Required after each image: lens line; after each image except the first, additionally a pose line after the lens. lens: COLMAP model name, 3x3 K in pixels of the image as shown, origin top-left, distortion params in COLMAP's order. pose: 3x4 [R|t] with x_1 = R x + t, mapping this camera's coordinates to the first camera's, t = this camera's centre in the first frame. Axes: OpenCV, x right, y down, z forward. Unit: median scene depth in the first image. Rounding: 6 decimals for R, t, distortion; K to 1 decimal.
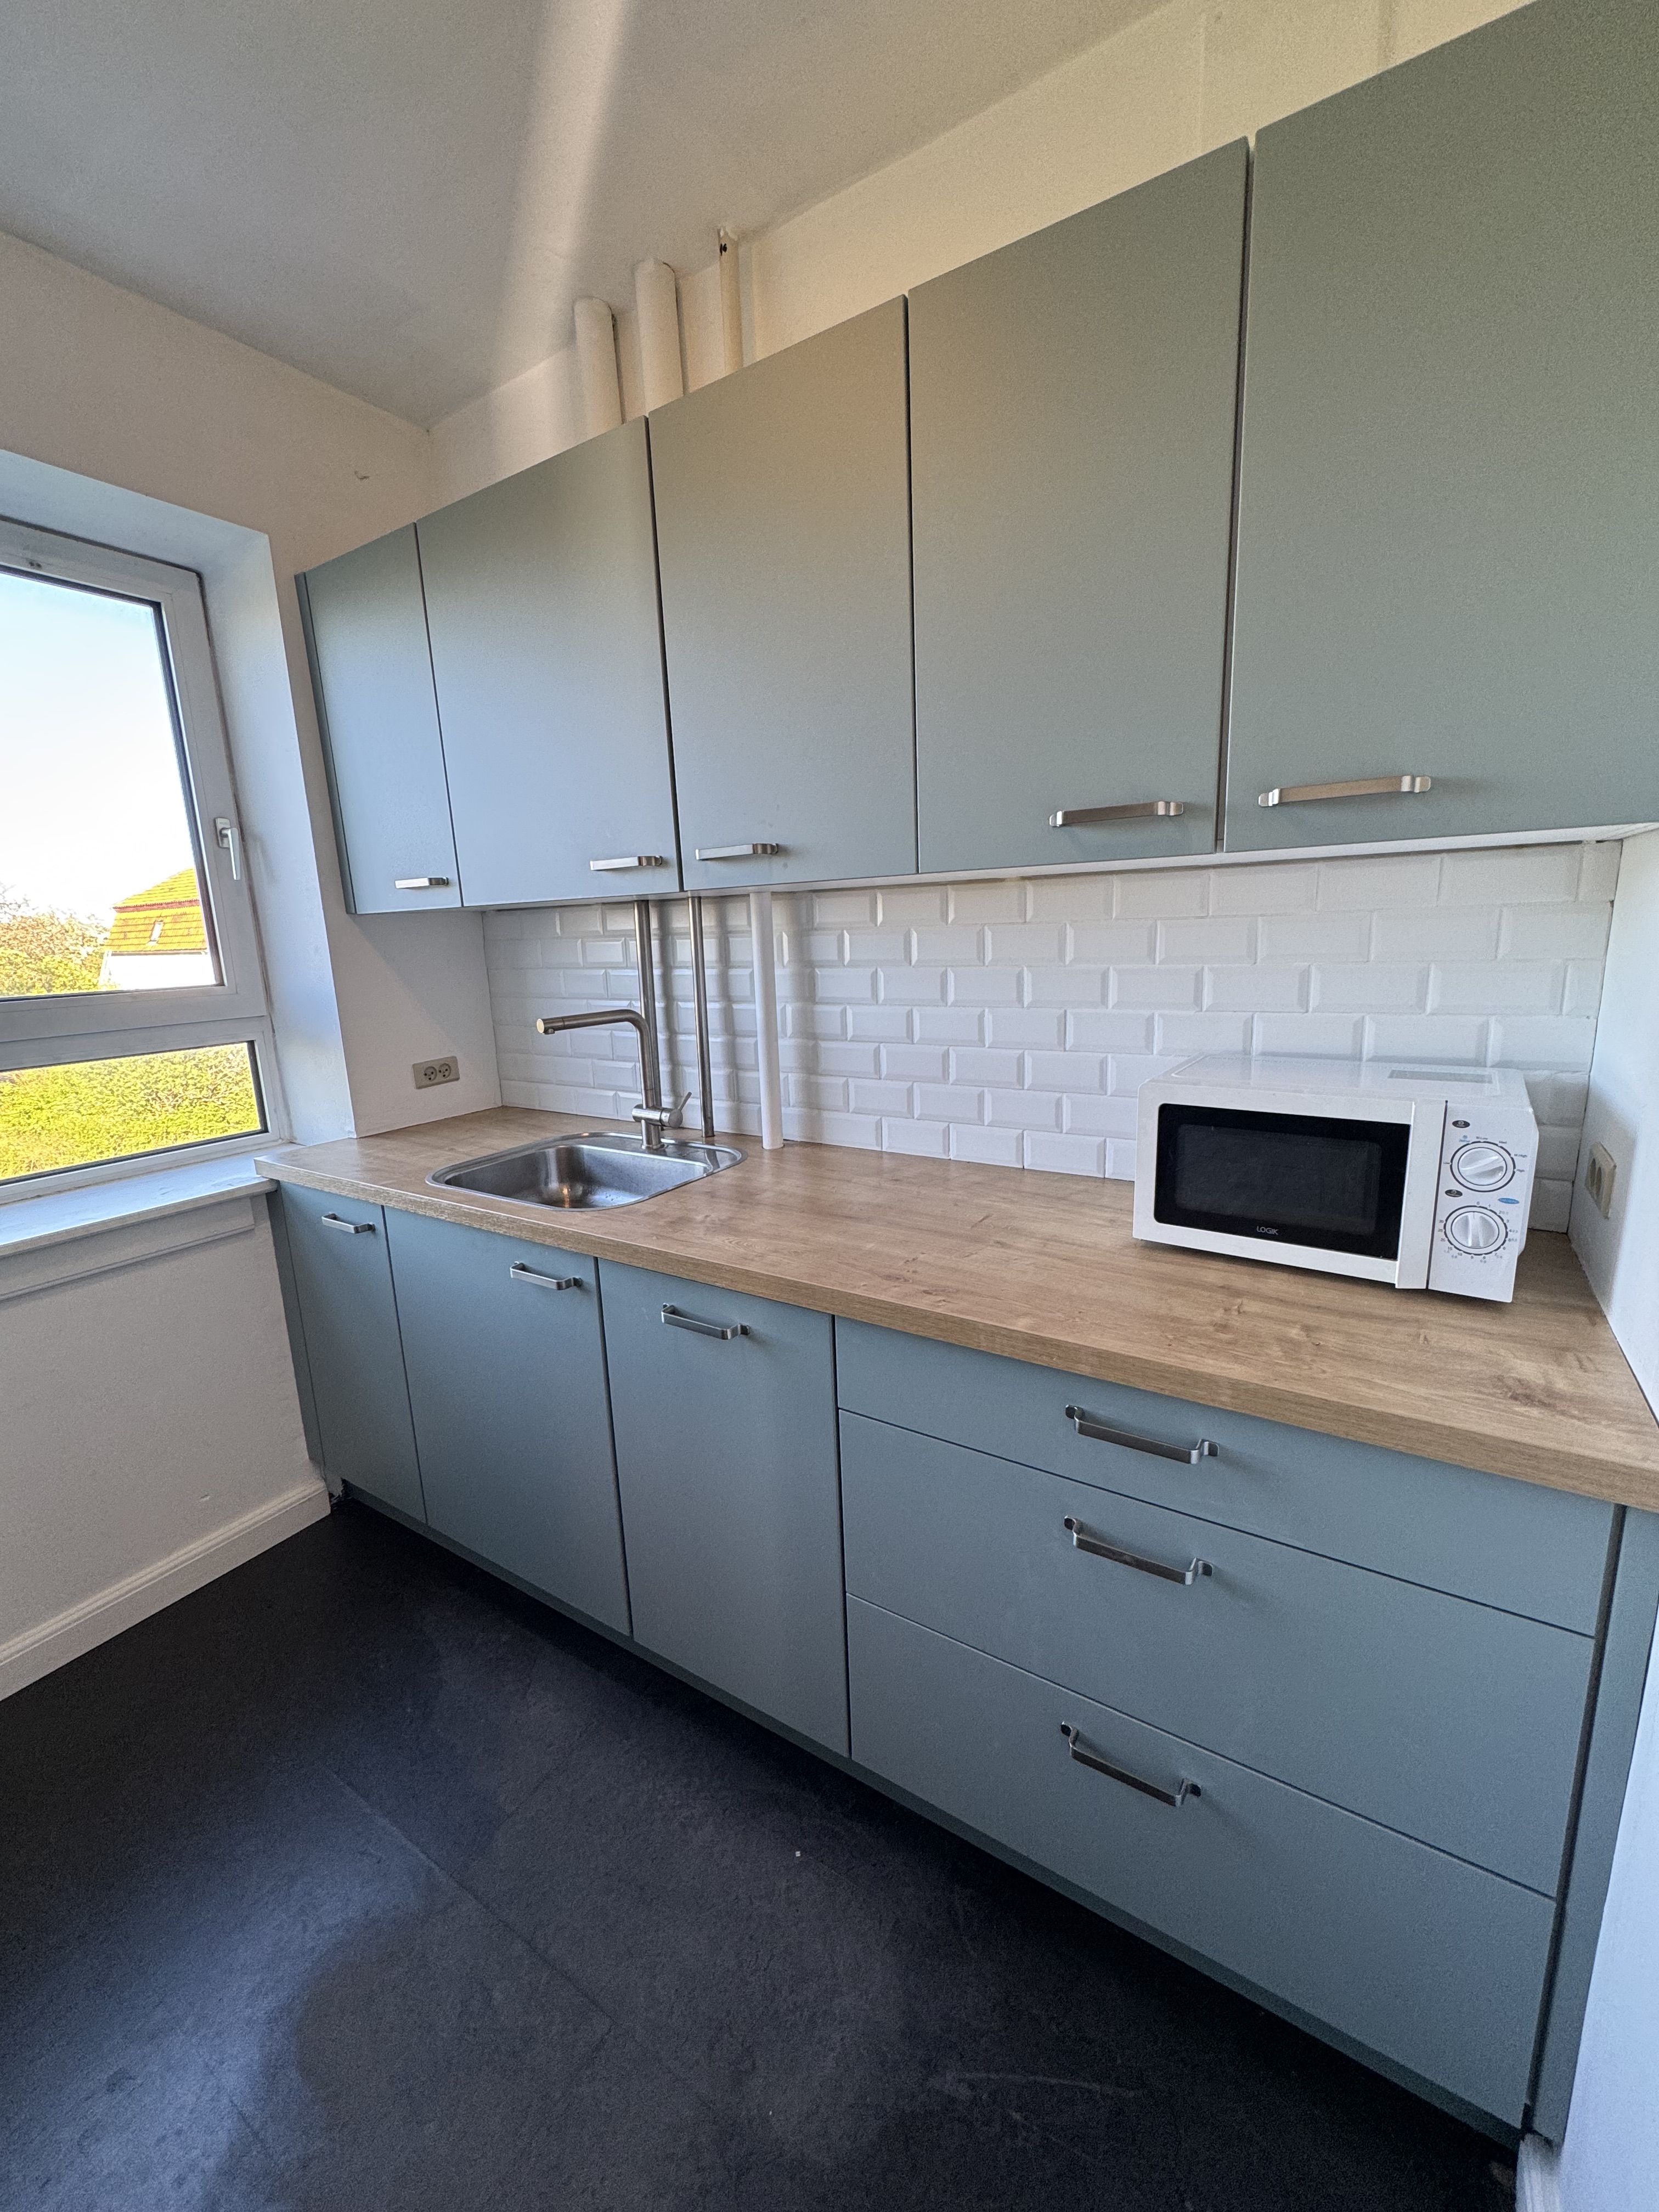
lens RADIAL K [[882.4, 0, 831.8], [0, 882.4, 1100.7], [0, 0, 1]] dist [-0.002249, 0.000084]
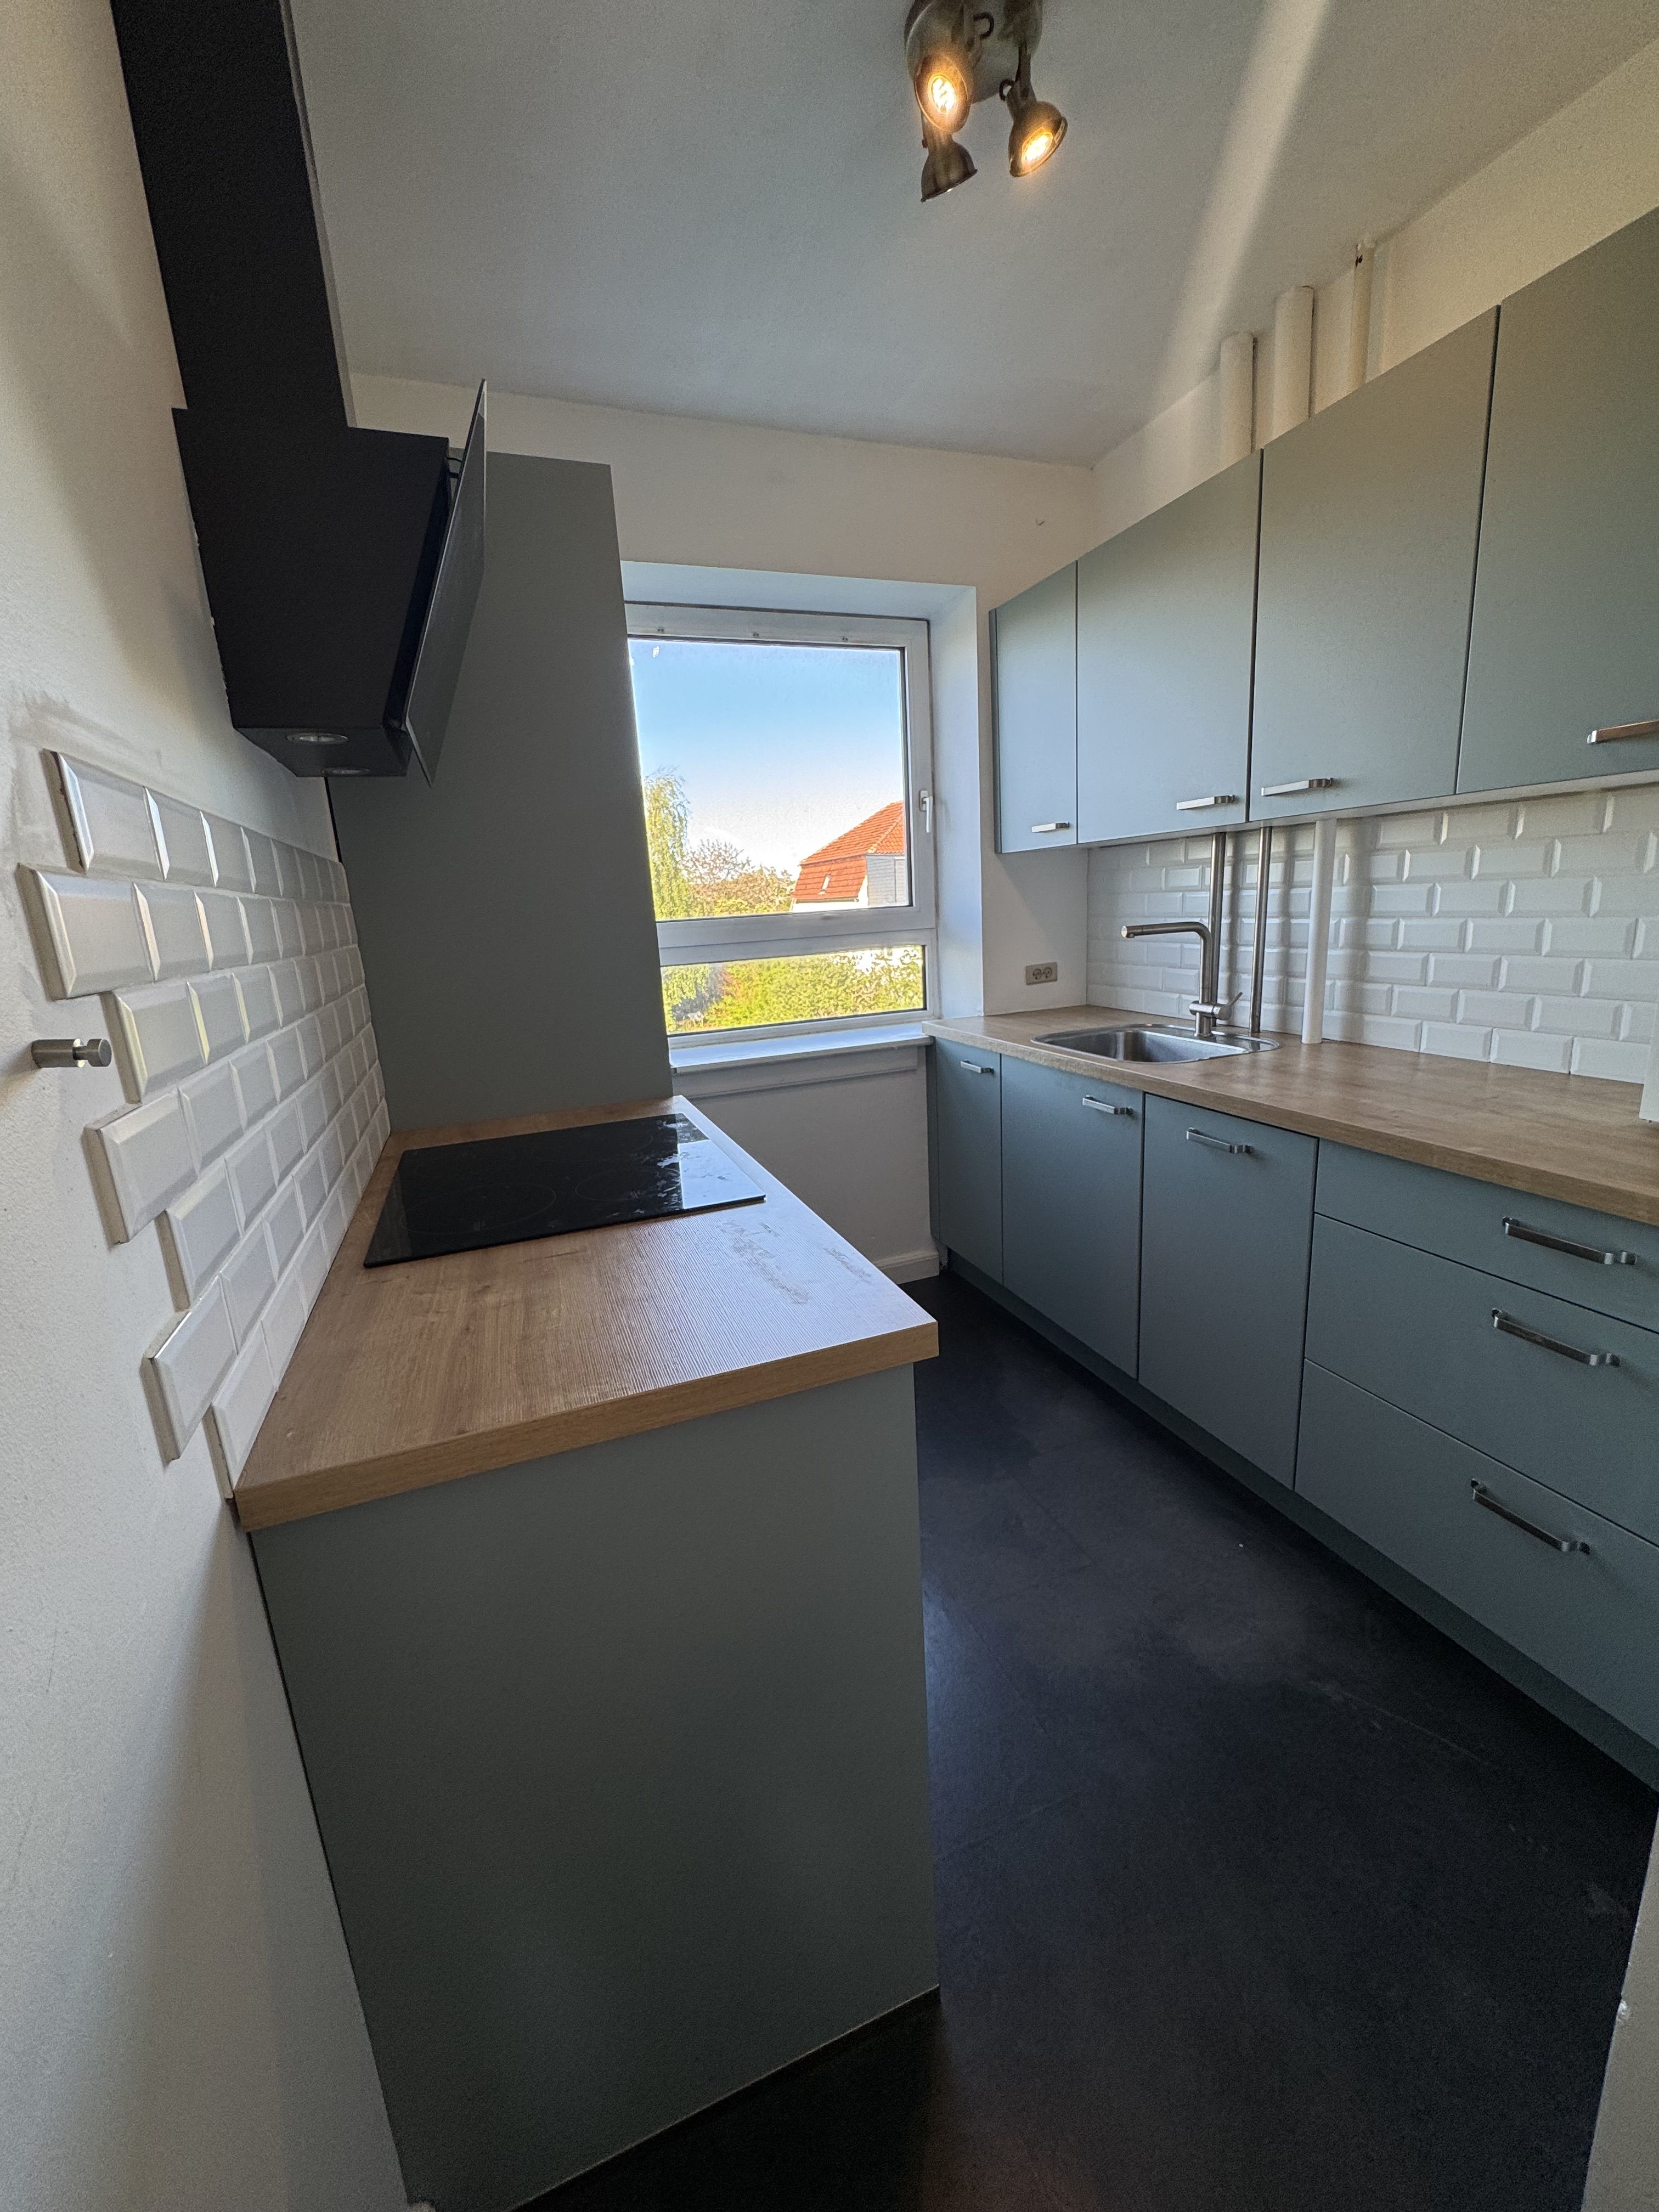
lens RADIAL K [[882.4, 0, 831.8], [0, 882.4, 1100.7], [0, 0, 1]] dist [-0.002249, 0.000084]
pose [[0.805021, 0.124948, -0.579938, 0.109267], [-0.090835, 0.992002, 0.087639, 0.084683], [0.586251, -0.017872, 0.809933, -0.315944]]
